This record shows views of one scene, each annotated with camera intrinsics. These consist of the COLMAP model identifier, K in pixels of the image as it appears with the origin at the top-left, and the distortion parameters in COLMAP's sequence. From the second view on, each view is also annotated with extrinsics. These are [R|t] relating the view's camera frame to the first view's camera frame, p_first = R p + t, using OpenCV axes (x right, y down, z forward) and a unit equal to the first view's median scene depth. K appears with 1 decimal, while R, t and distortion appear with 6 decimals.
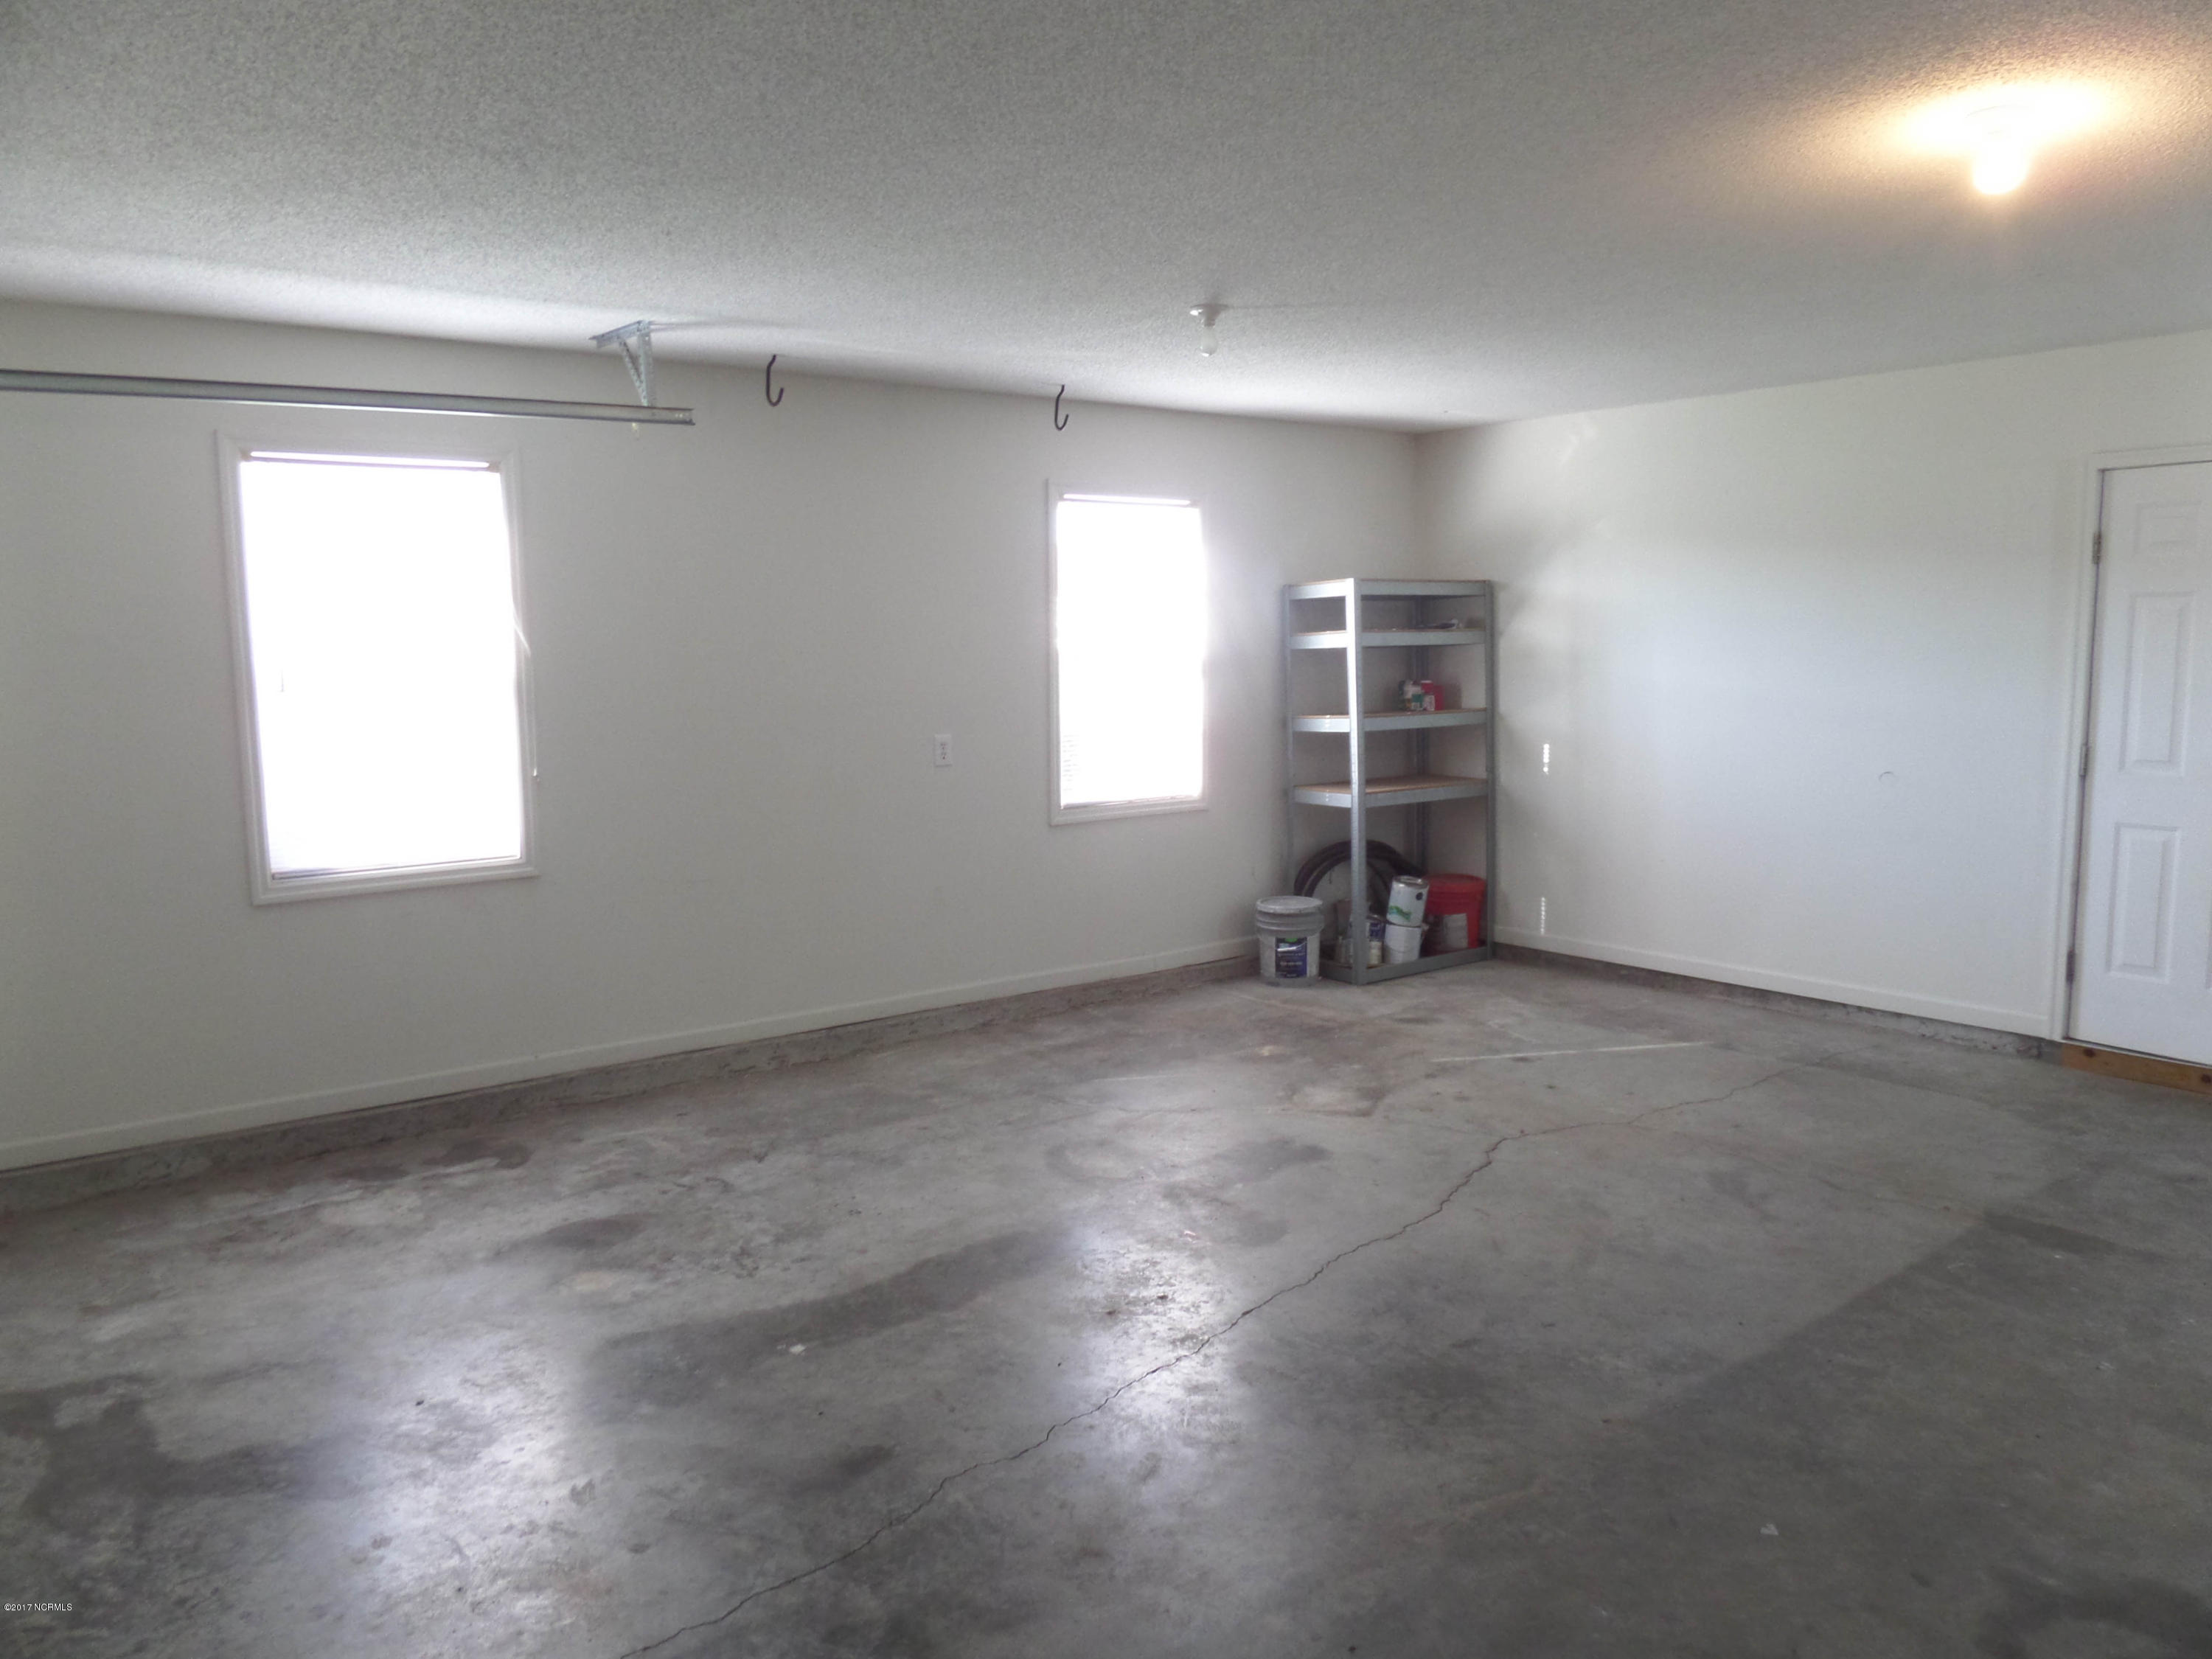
lens RADIAL K [[1586.7, 0, 1106.0], [0, 1586.7, 829.5], [0, 0, 1]] dist [-0.025637, -0.005566]
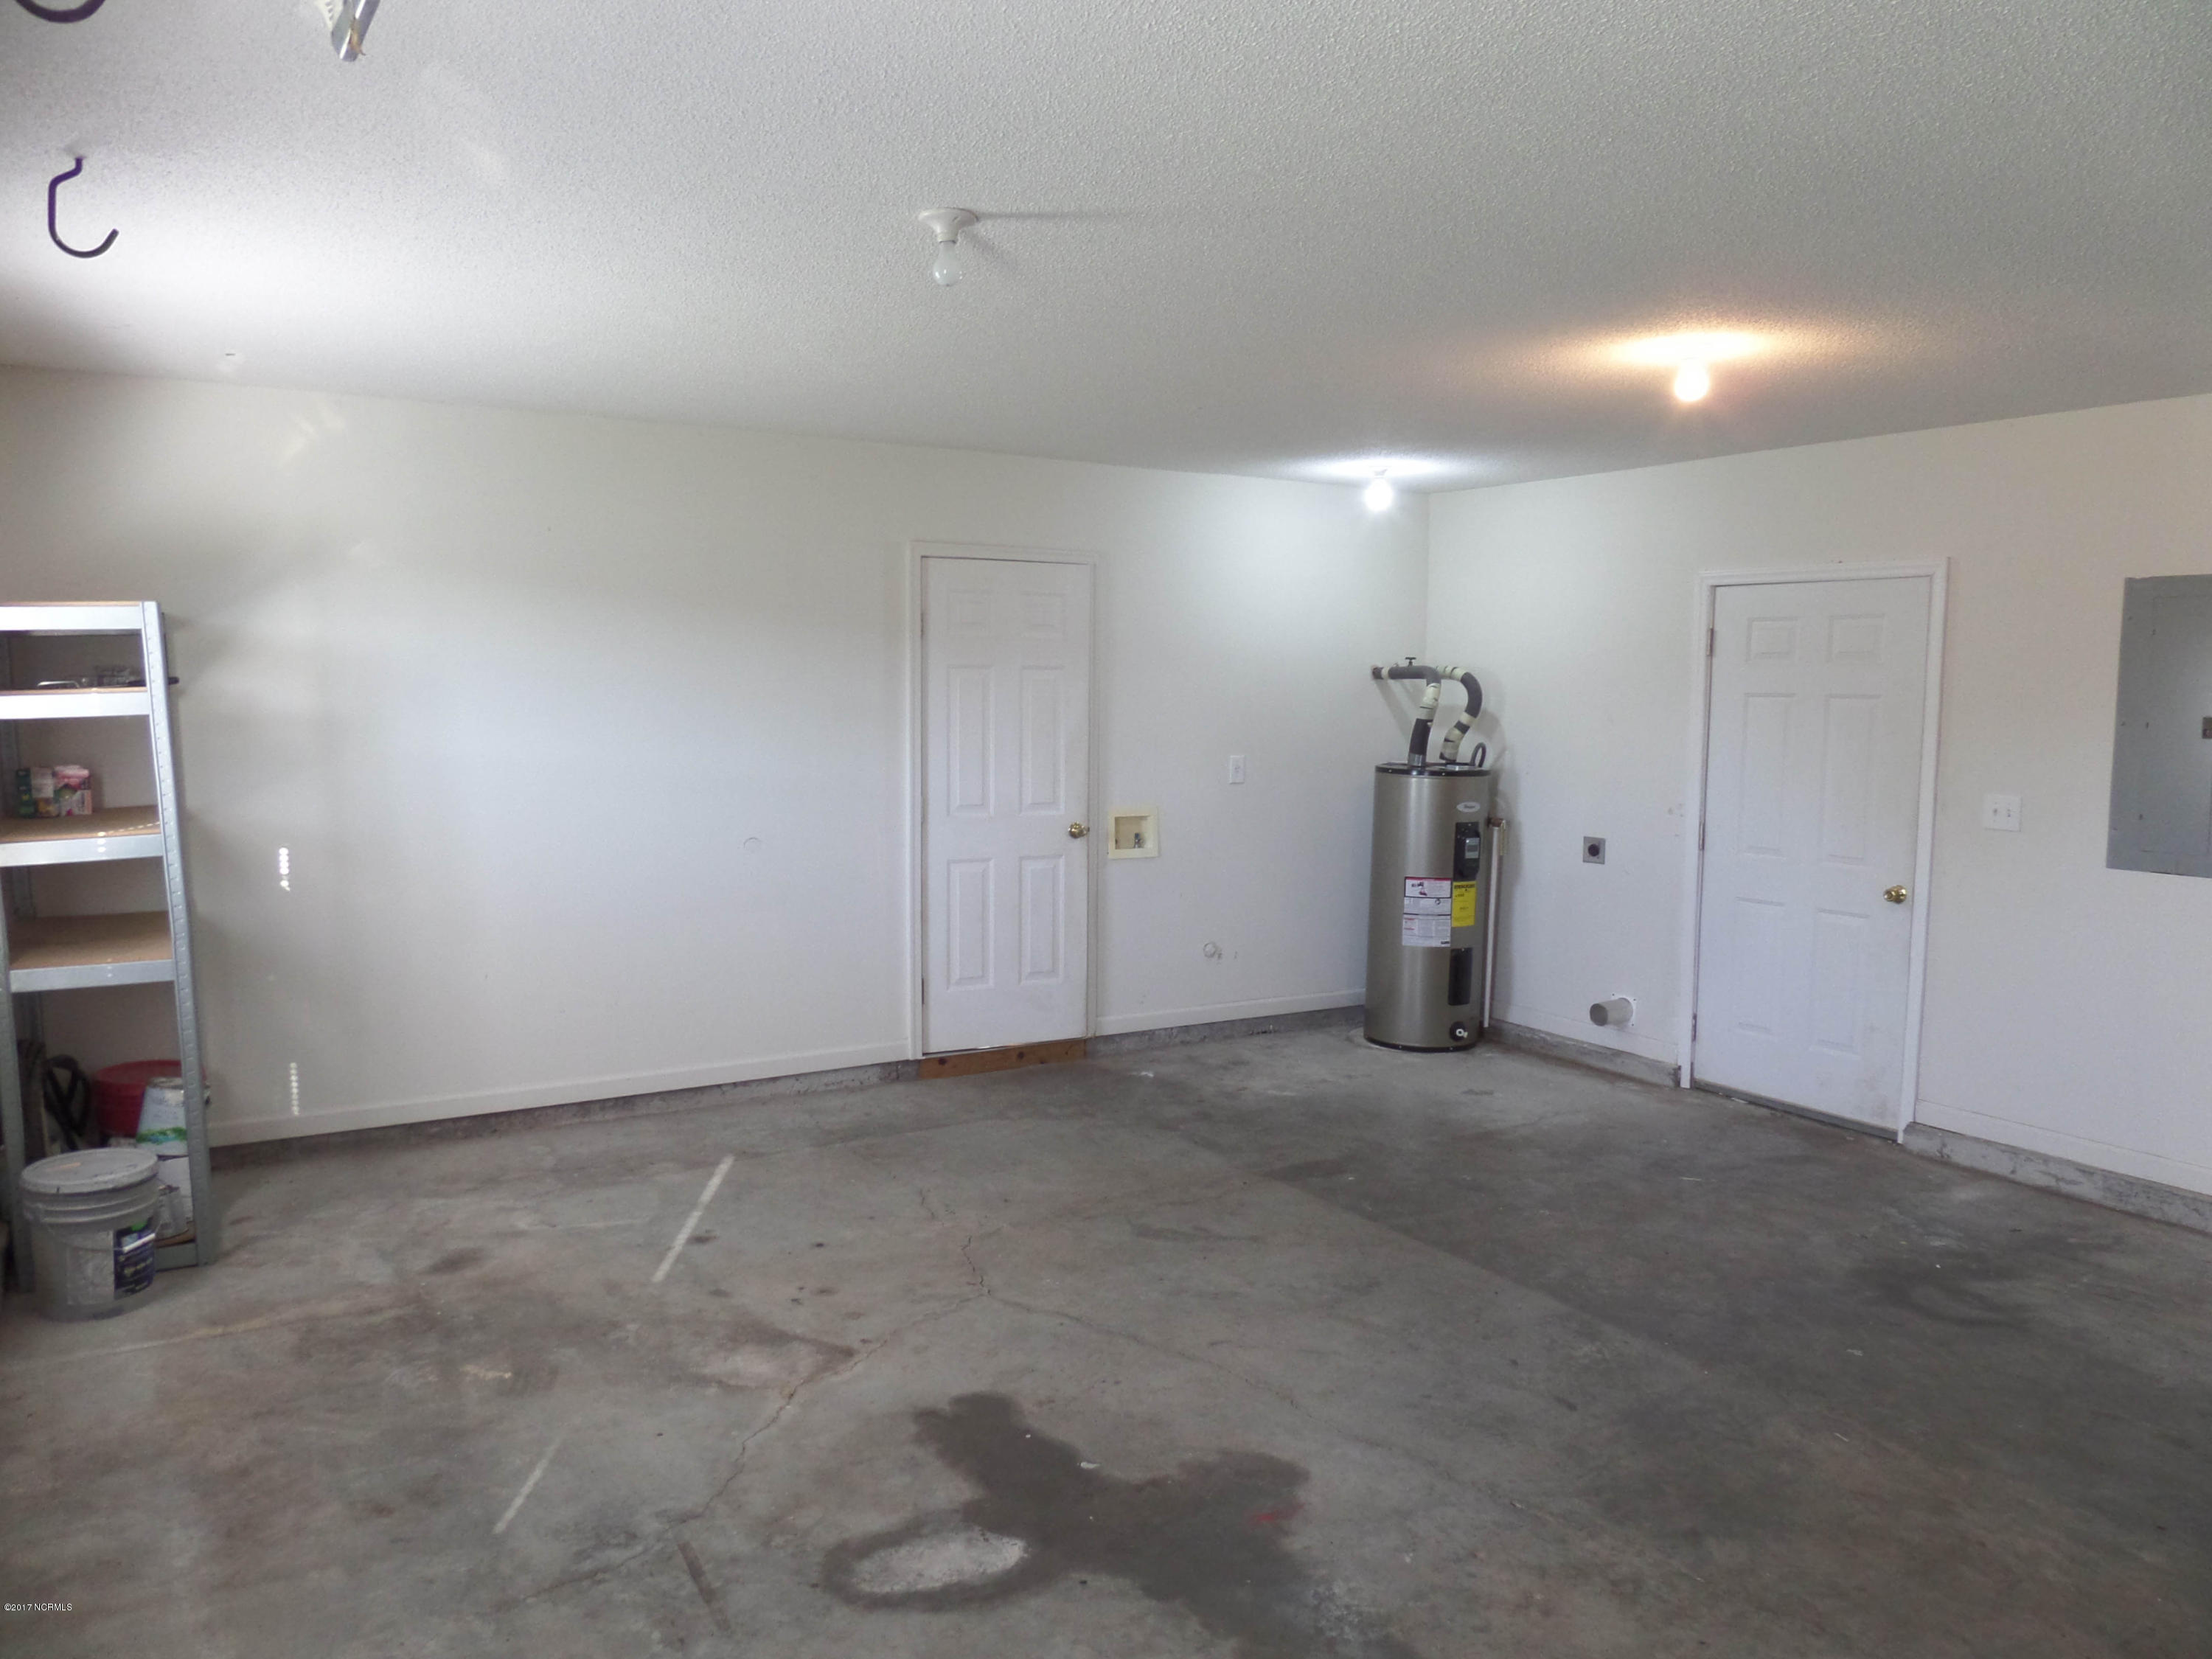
lens RADIAL K [[1586.7, 0, 1106.0], [0, 1586.7, 829.5], [0, 0, 1]] dist [-0.025637, -0.005566]
pose [[0.108847, -0.077144, 0.991061, -0.489180], [0.110588, 0.991735, 0.065050, -0.086893], [-0.987888, 0.102519, 0.116478, 0.712567]]
